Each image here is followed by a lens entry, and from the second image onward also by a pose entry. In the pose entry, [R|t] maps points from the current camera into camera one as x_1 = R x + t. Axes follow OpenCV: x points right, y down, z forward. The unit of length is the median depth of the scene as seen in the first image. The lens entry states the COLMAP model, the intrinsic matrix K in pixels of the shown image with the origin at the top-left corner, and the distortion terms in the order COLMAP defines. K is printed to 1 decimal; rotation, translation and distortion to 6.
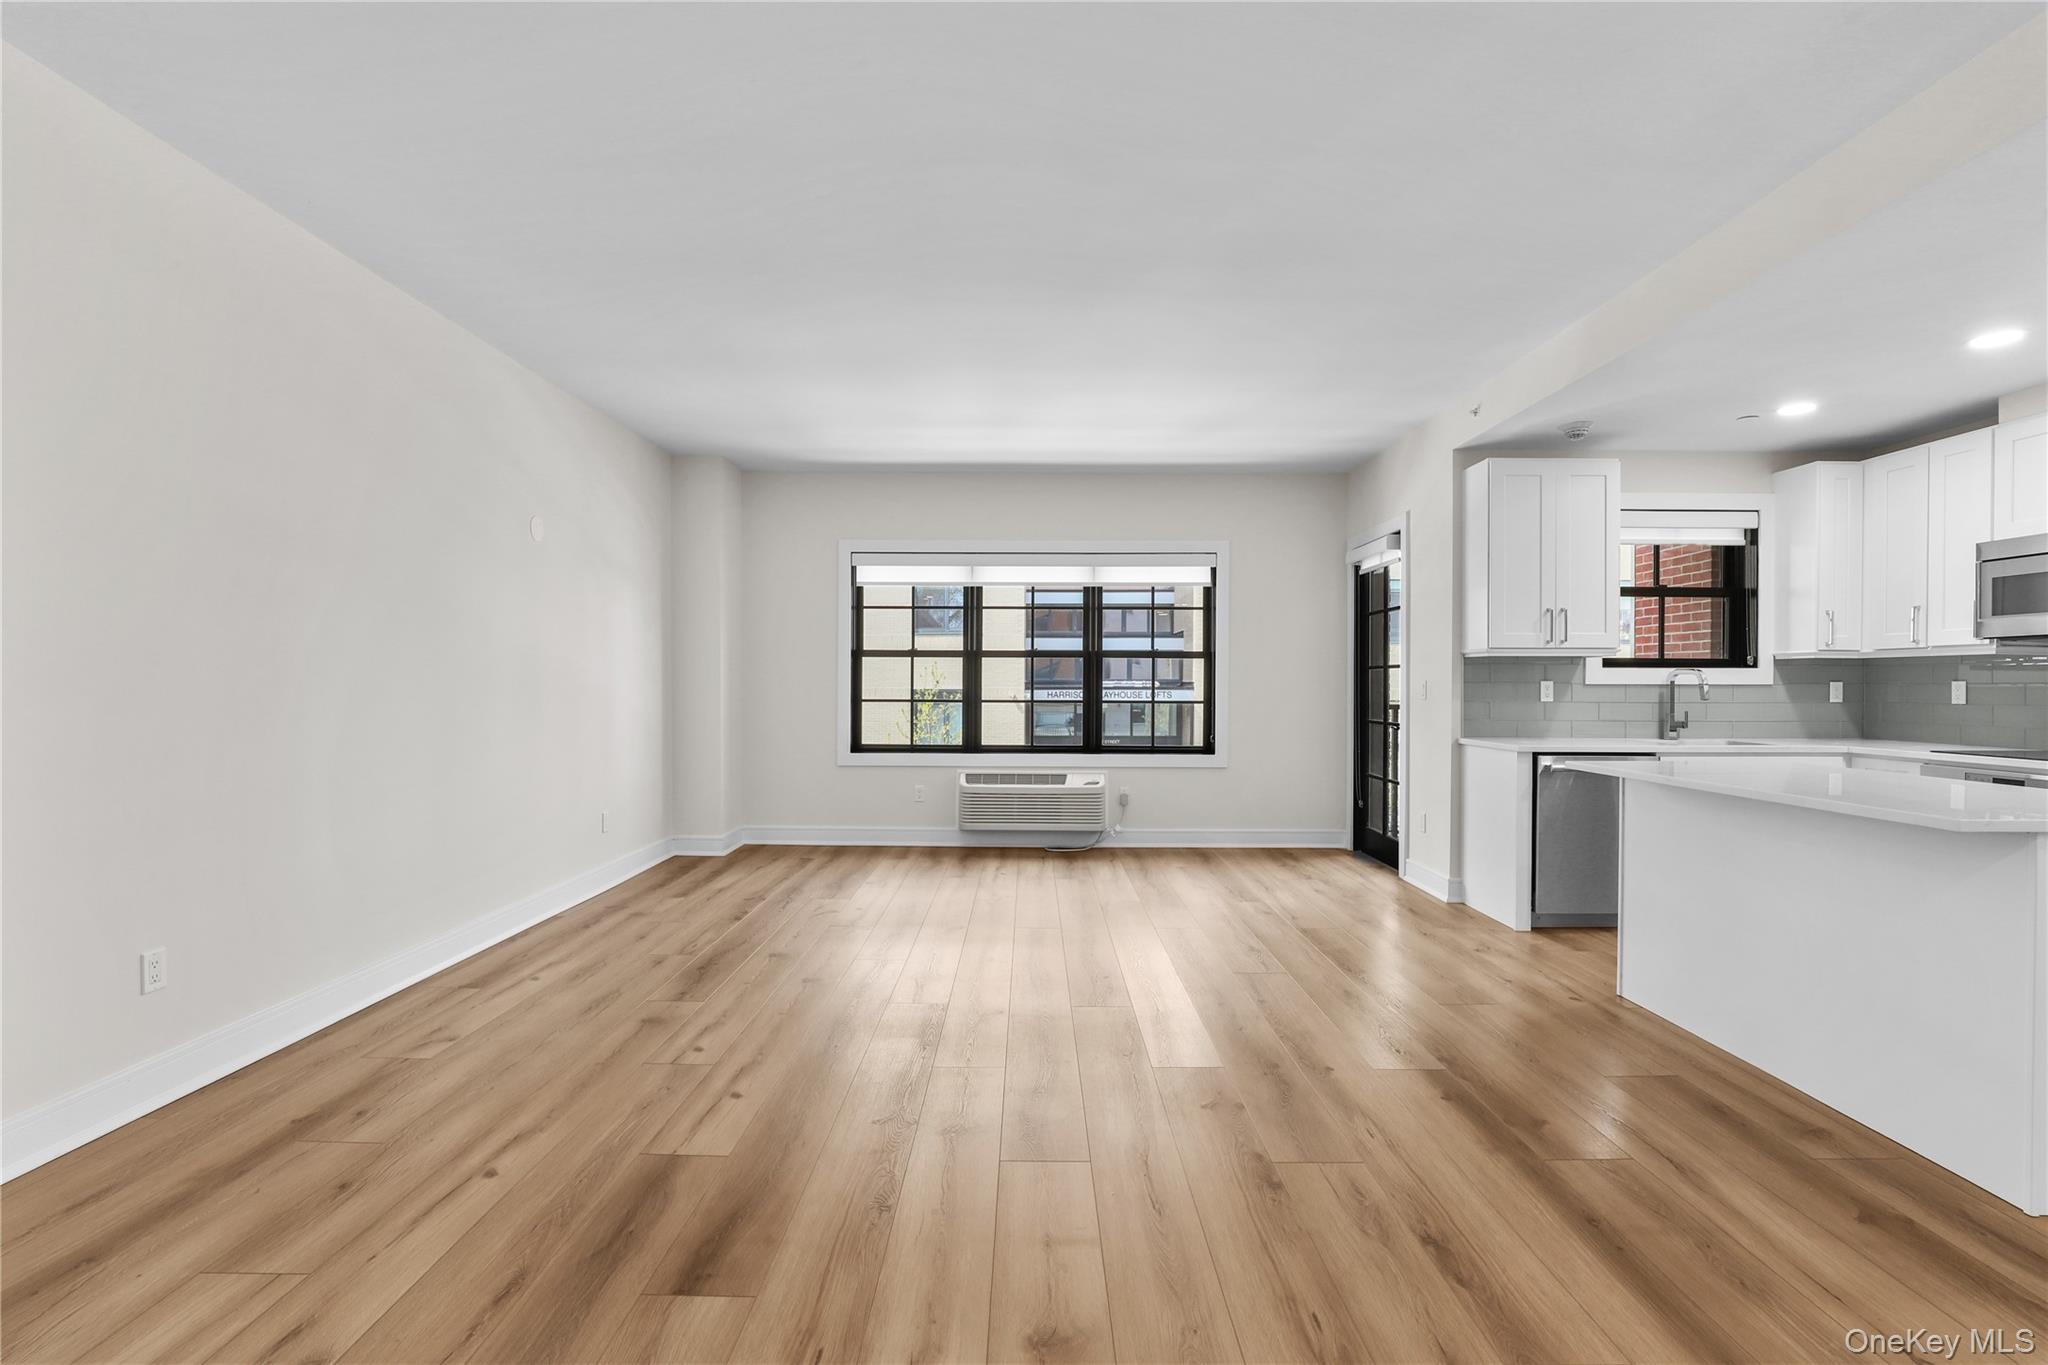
lens RADIAL K [[950.1, 0, 1026.4], [0, 950.1, 687.9], [0, 0, 1]] dist [-0.012211, 0.000194]
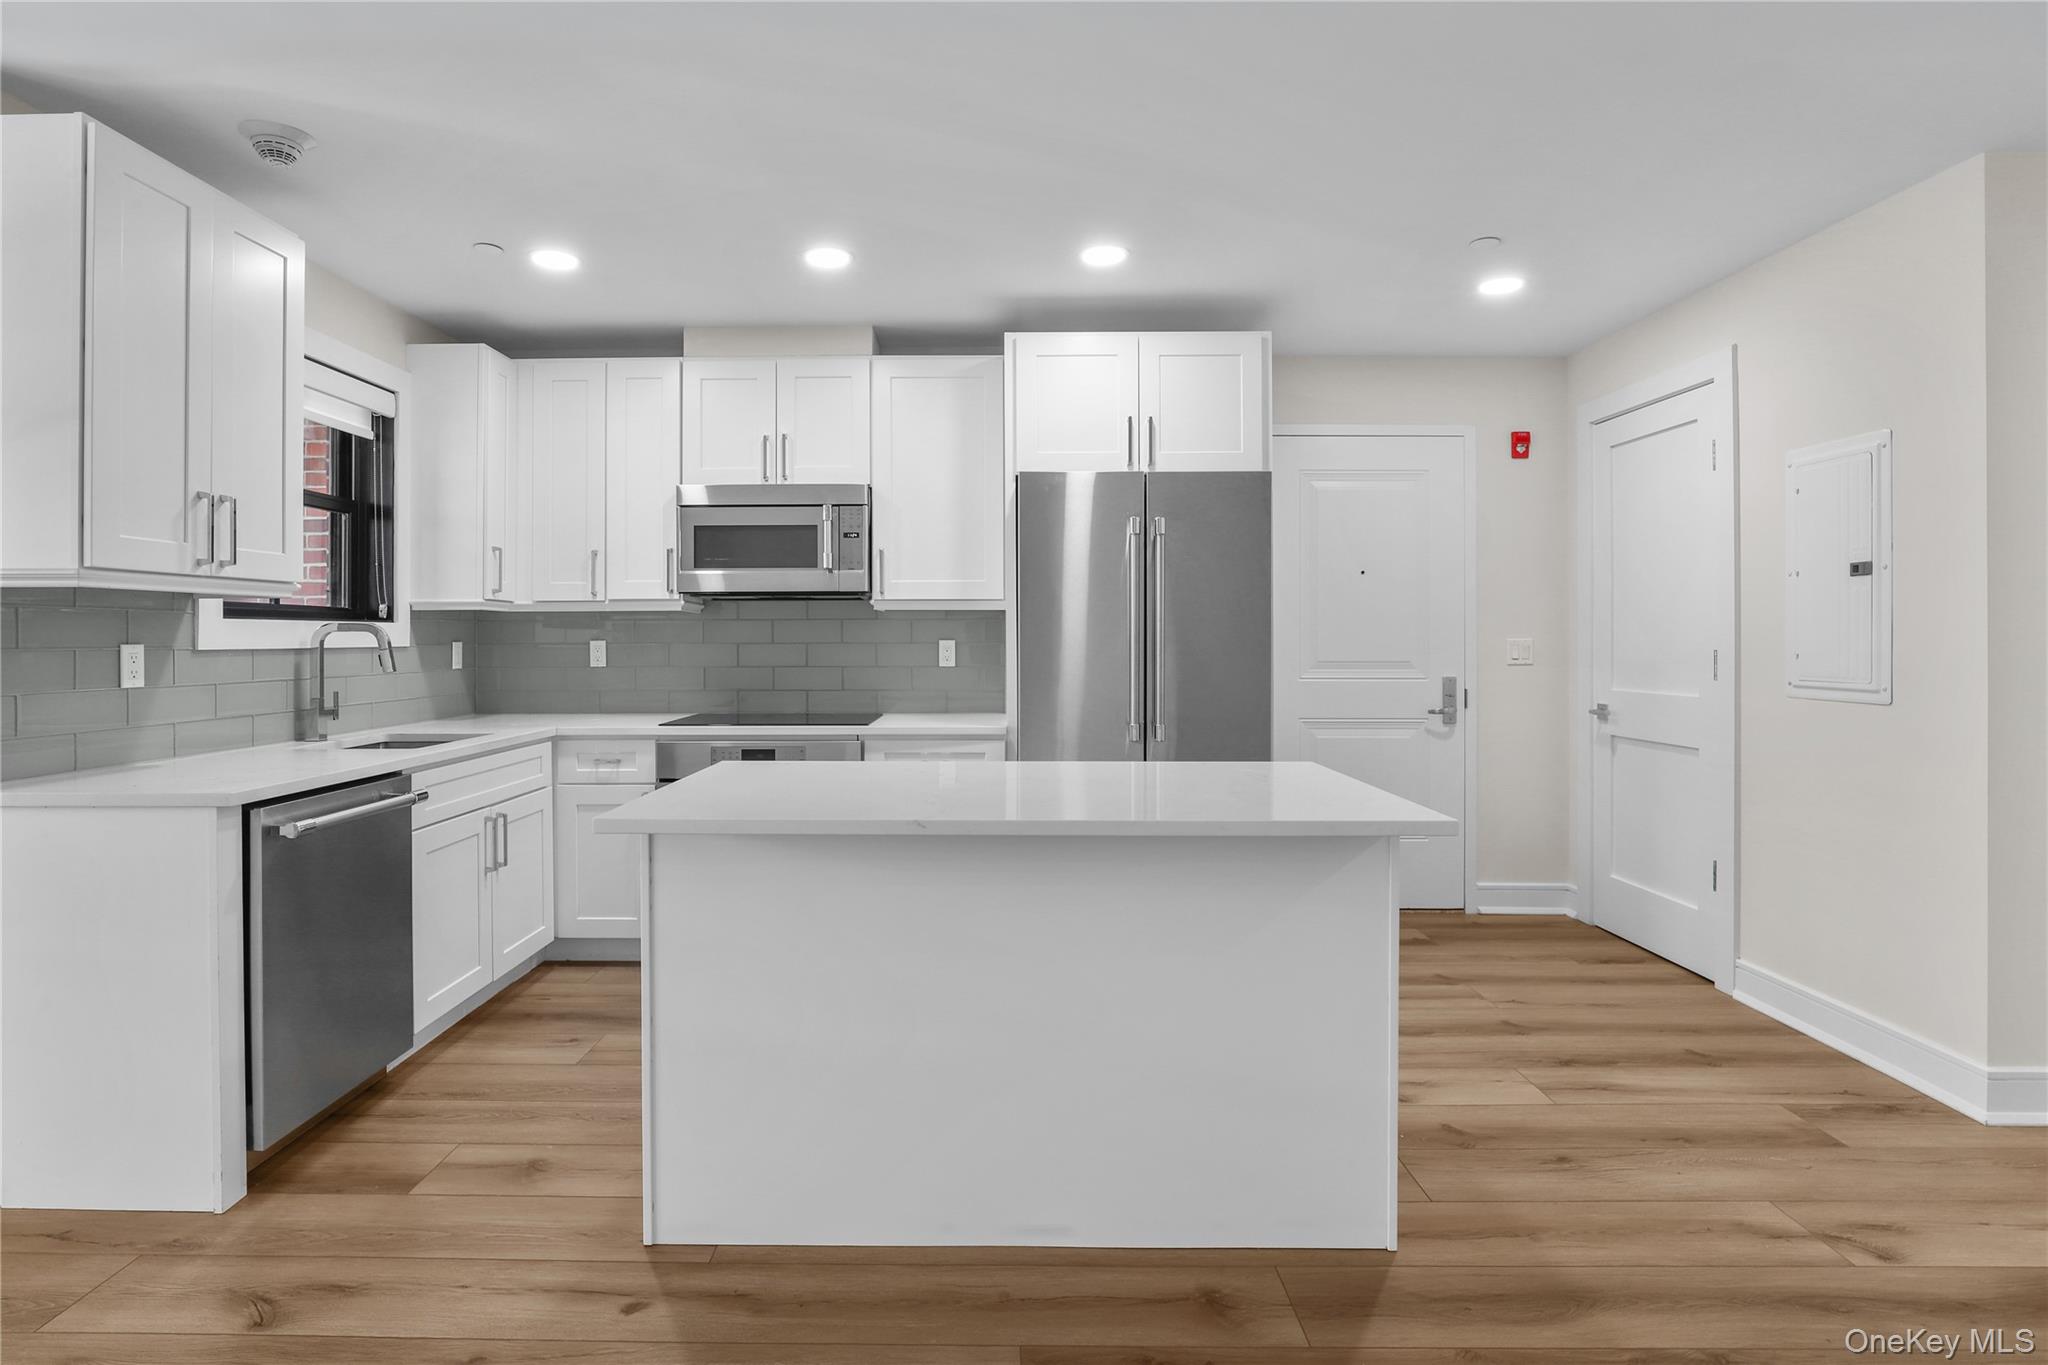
lens RADIAL K [[1024.9, 0, 995.4], [0, 1024.9, 633.5], [0, 0, 1]] dist [-0.012143, 0.000510]
pose [[0.000745, 0.000337, 1.000000, 0.041776], [0.004729, 0.999989, -0.000340, -0.010668], [-0.999989, 0.004729, 0.000743, 0.568238]]
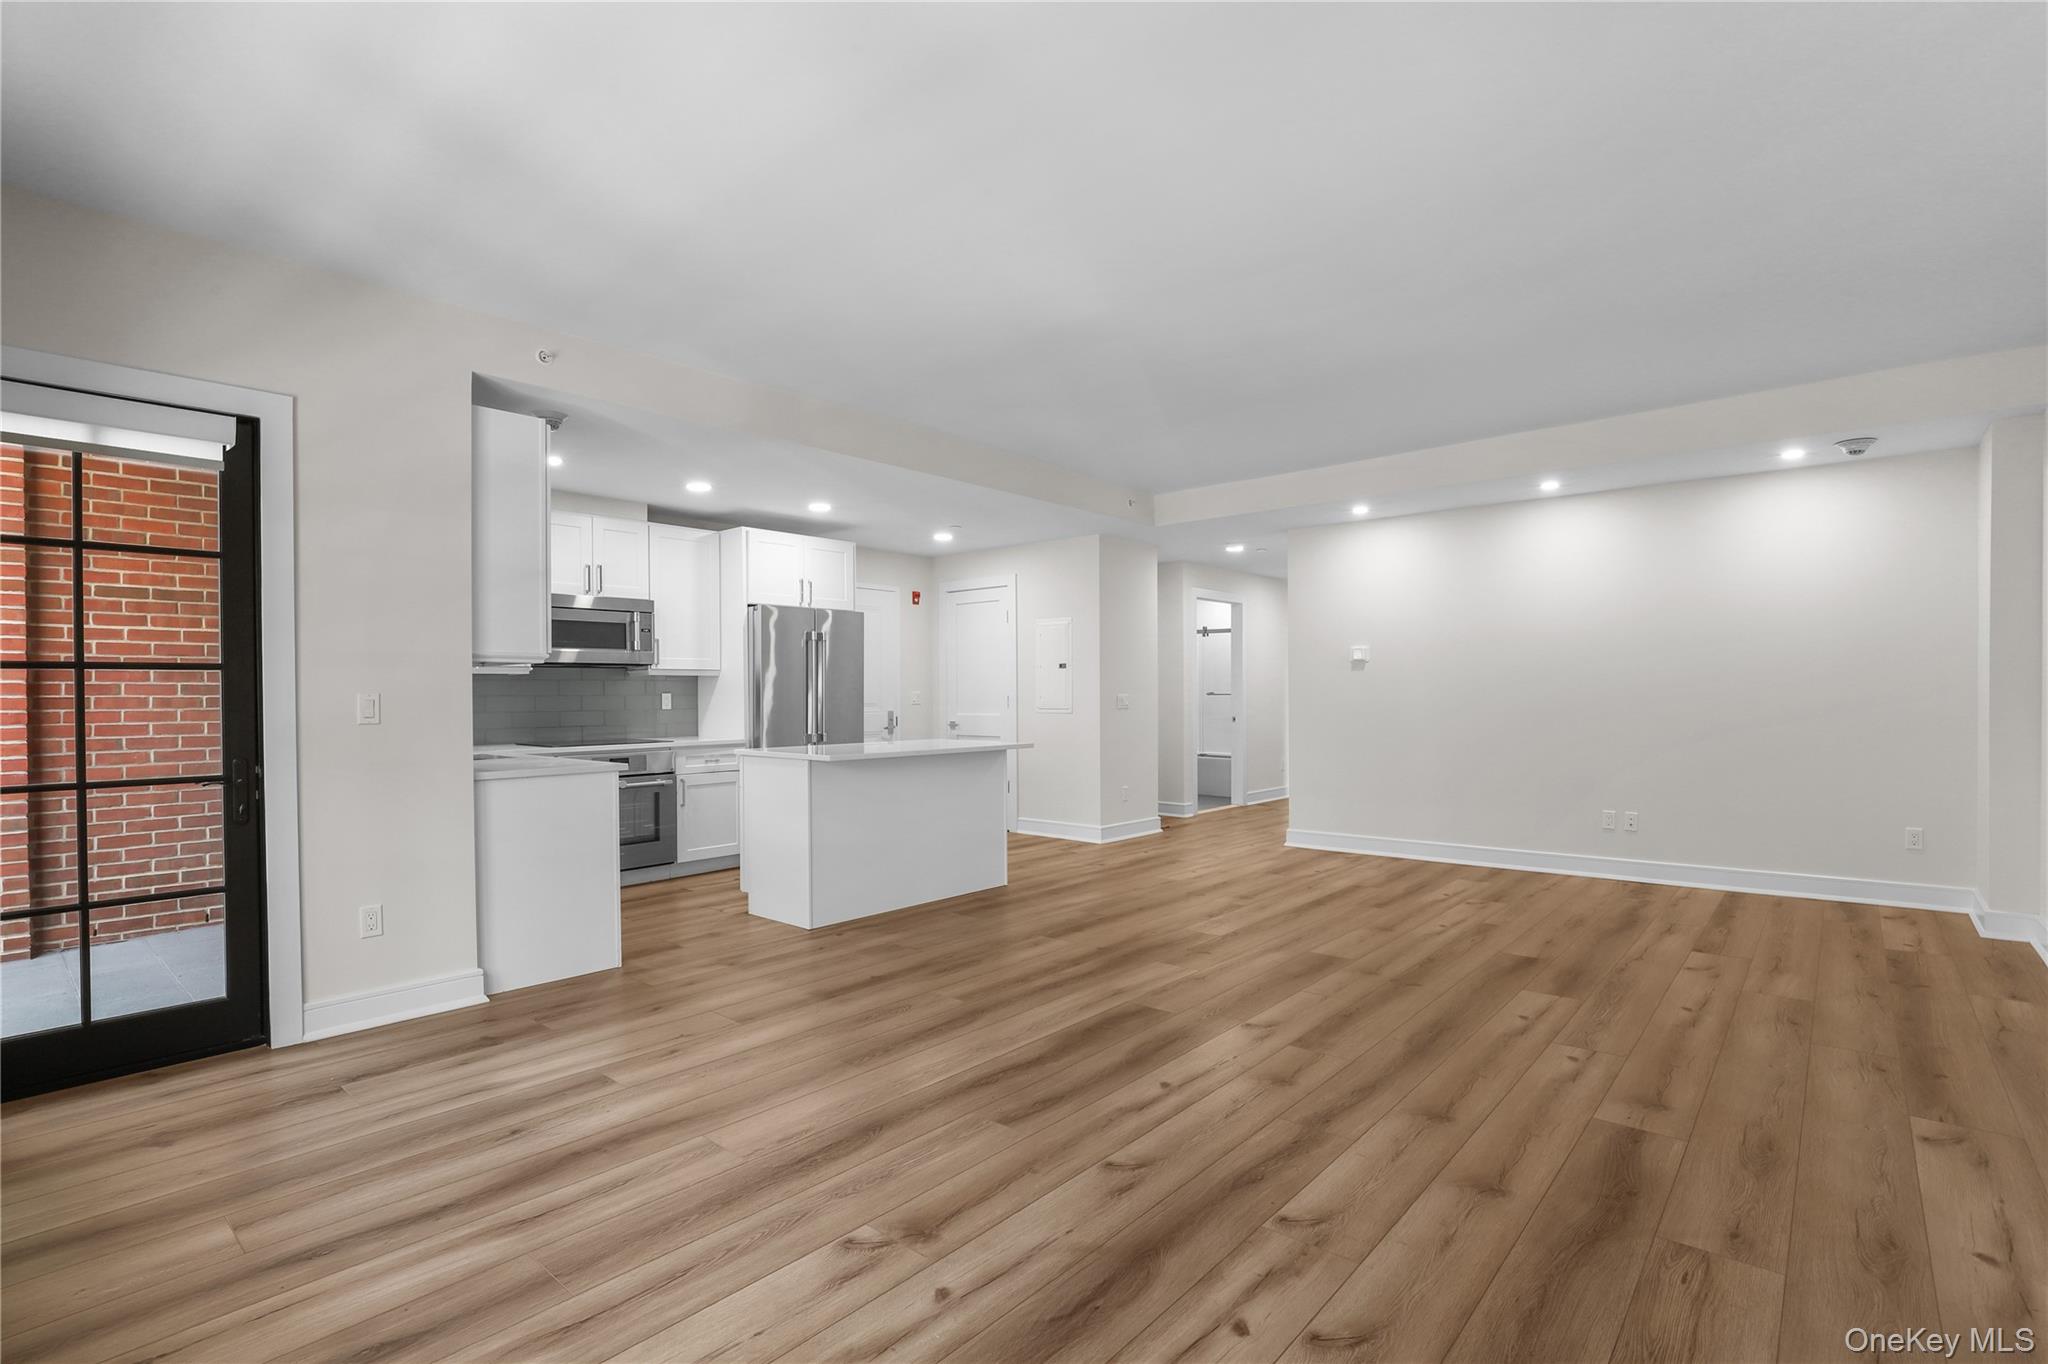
lens RADIAL K [[950.1, 0, 1026.3], [0, 950.1, 701.5], [0, 0, 1]] dist [-0.012211, 0.000194]
pose [[-0.759096, -0.003462, 0.650969, -0.335868], [0.006922, 0.999886, 0.013389, -0.008289], [-0.650941, 0.014670, -0.758986, 1.285901]]
